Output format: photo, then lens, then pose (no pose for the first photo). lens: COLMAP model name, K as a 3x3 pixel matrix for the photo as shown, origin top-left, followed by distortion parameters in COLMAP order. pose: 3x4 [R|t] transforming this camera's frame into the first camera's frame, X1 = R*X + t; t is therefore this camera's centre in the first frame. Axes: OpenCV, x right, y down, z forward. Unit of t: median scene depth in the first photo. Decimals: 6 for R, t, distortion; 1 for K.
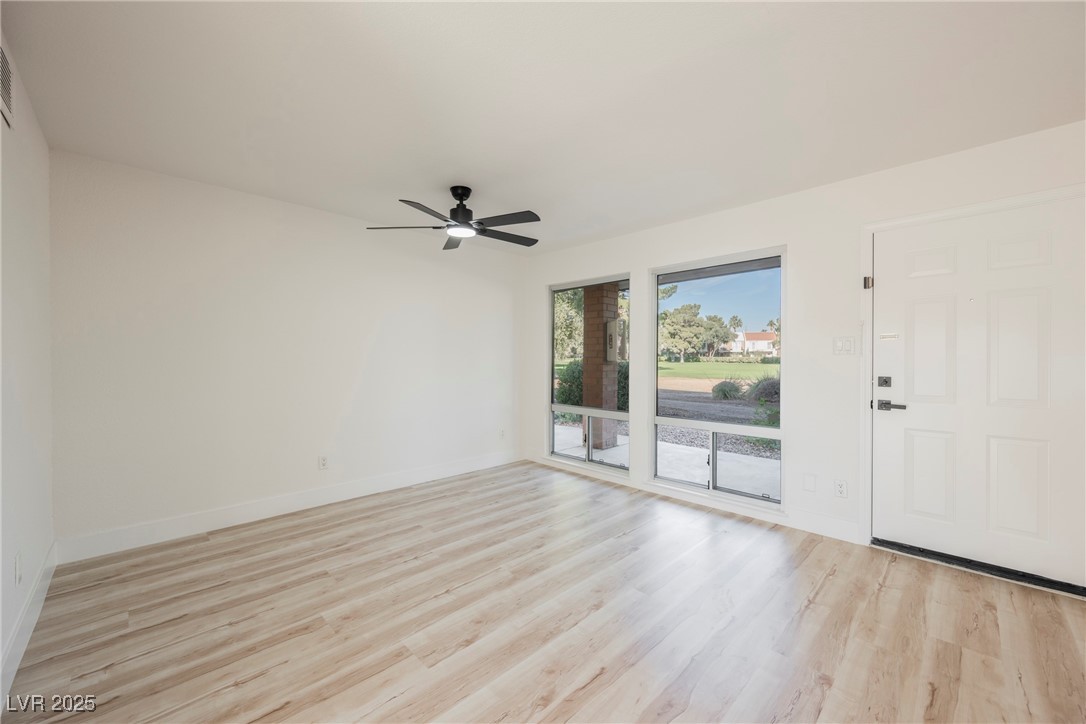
lens RADIAL K [[422.2, 0, 544.8], [0, 422.2, 361.7], [0, 0, 1]] dist [-0.003123, 0.000229]
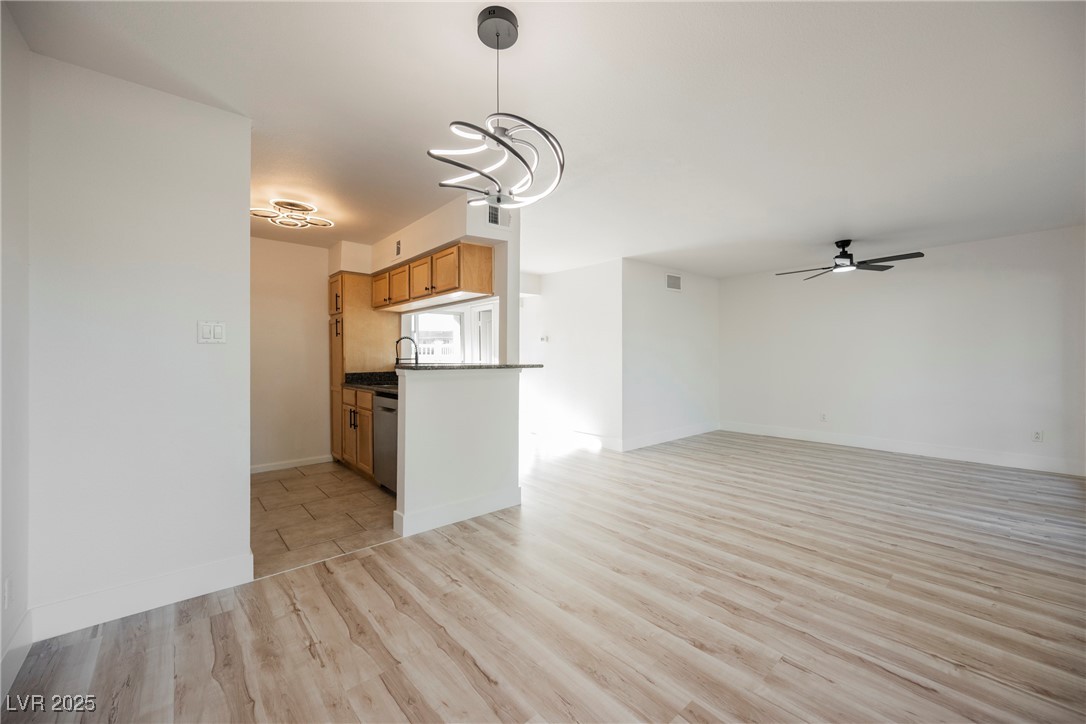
lens RADIAL K [[422.9, 0, 546.2], [0, 422.9, 361.4], [0, 0, 1]] dist [-0.001813, 0.000233]
pose [[-0.062160, 0.009850, -0.998018, 1.609537], [-0.002320, 0.999947, 0.010014, 0.012661], [0.998064, 0.002938, -0.062133, 0.038156]]
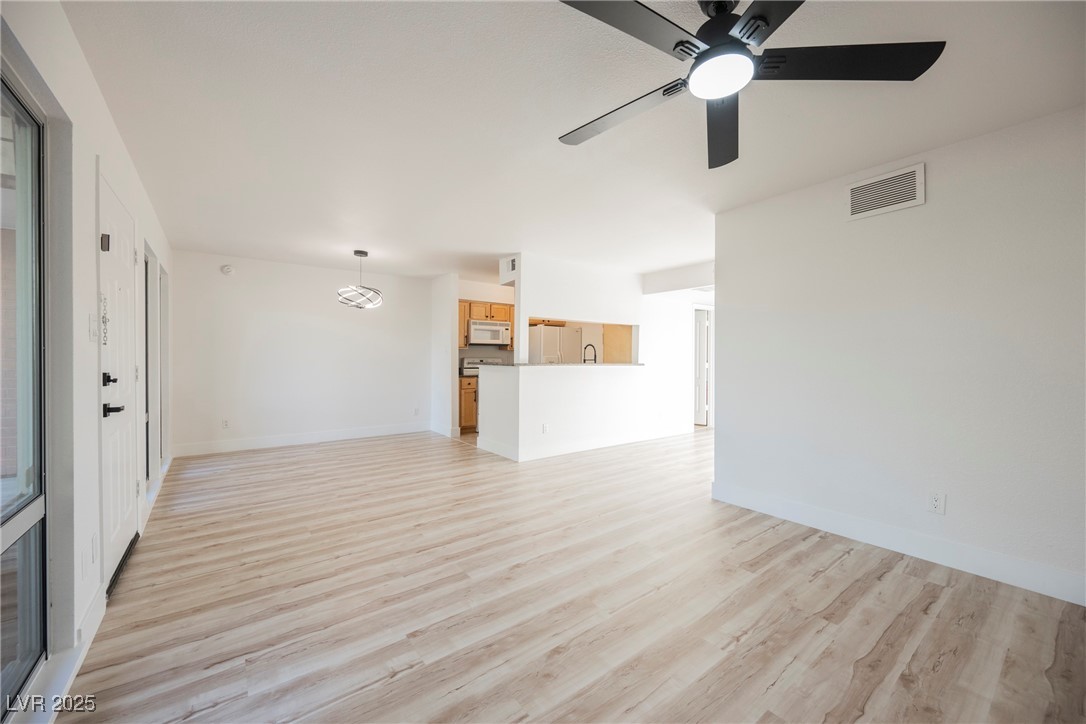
lens RADIAL K [[424.1, 0, 546.4], [0, 424.1, 364.0], [0, 0, 1]] dist [-0.002265, -0.000172]
pose [[-0.991894, -0.007312, 0.126856, -0.080931], [-0.004979, 0.999813, 0.018697, 0.001395], [-0.126969, 0.017914, -0.991745, 1.739383]]
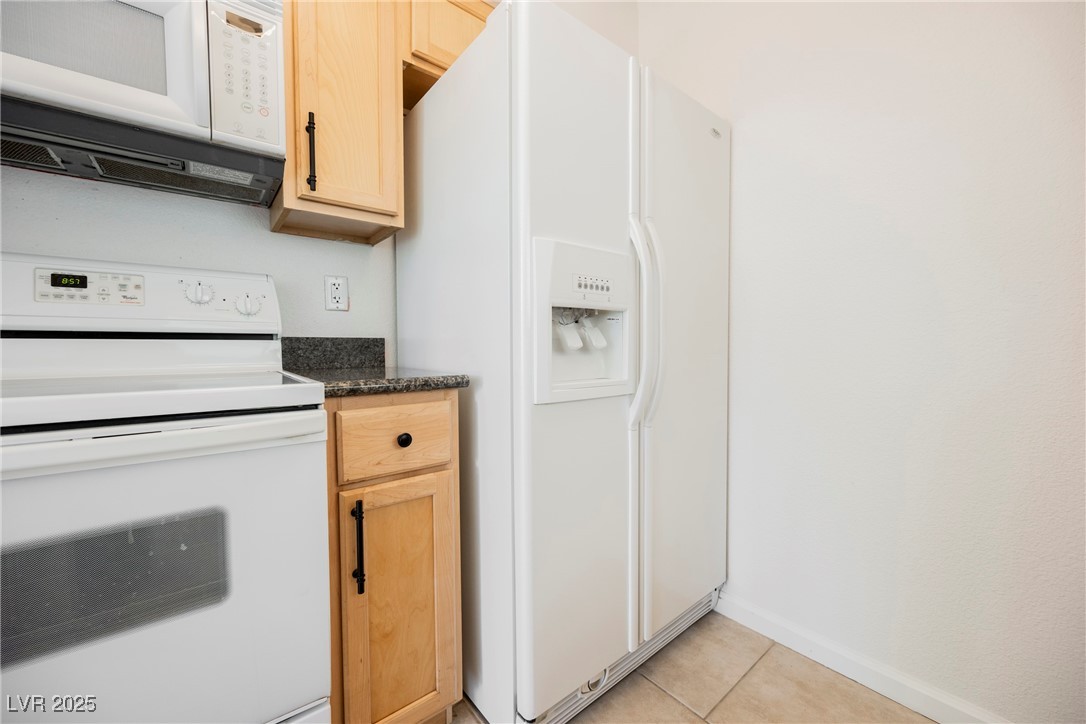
lens RADIAL K [[422.2, 0, 544.8], [0, 422.2, 361.7], [0, 0, 1]] dist [-0.003123, 0.000229]
pose [[-0.995866, 0.002187, 0.090809, 0.258360], [0.005855, 0.999177, 0.040147, 0.096335], [-0.090646, 0.040513, -0.995059, -0.704446]]
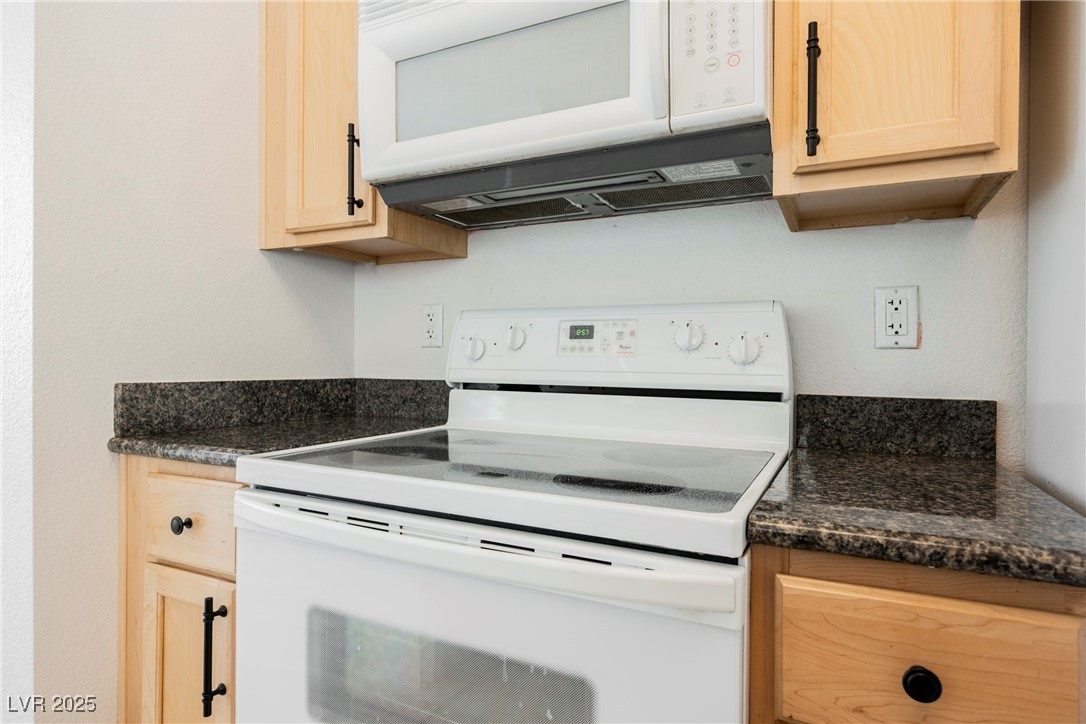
lens RADIAL K [[607.4, 0, 543.7], [0, 607.4, 361.1], [0, 0, 1]] dist [-0.001921, -0.001218]
pose [[-0.333774, -0.000429, 0.942653, 0.249938], [-0.009364, 0.999952, -0.002860, 0.062744], [-0.942606, -0.009782, -0.333762, -0.844700]]
